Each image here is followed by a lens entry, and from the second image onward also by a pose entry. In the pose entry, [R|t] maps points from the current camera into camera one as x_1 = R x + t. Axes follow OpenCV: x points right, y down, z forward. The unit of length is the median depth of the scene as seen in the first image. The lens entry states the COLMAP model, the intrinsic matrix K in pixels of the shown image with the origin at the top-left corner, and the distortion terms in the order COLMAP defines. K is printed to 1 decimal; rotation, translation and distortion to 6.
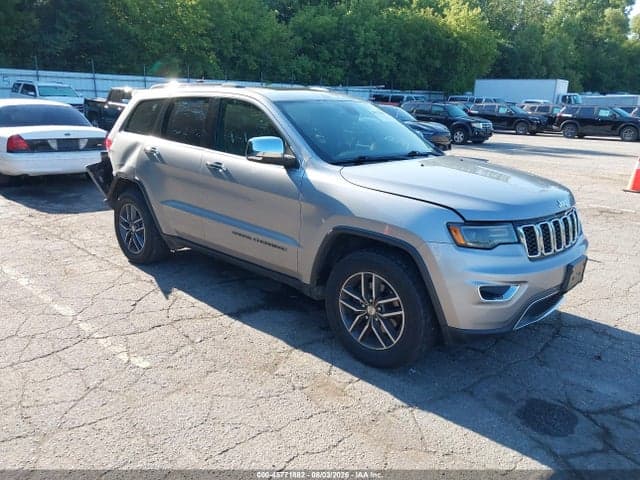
lens RADIAL K [[513.1, 0, 325.5], [0, 513.1, 234.3], [0, 0, 1]] dist [0.017096, -0.018999]
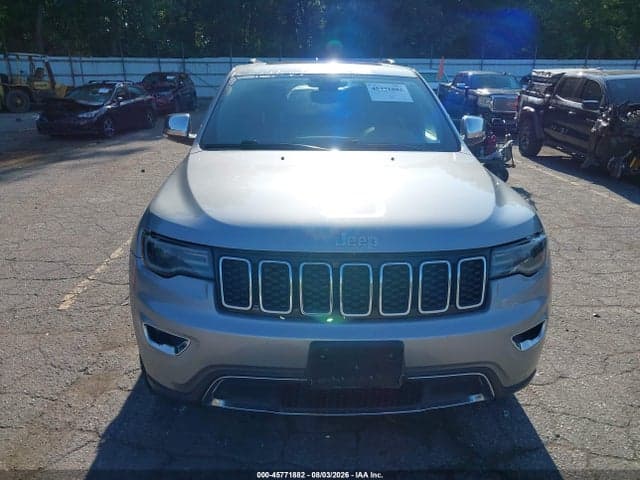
lens RADIAL K [[513.1, 0, 319.2], [0, 513.1, 239.0], [0, 0, 1]] dist [0.017096, -0.018999]
pose [[0.698405, 0.191835, -0.689514, 0.665533], [-0.168631, 0.980392, 0.101958, -0.093067], [0.695553, 0.045066, 0.717060, 0.444831]]
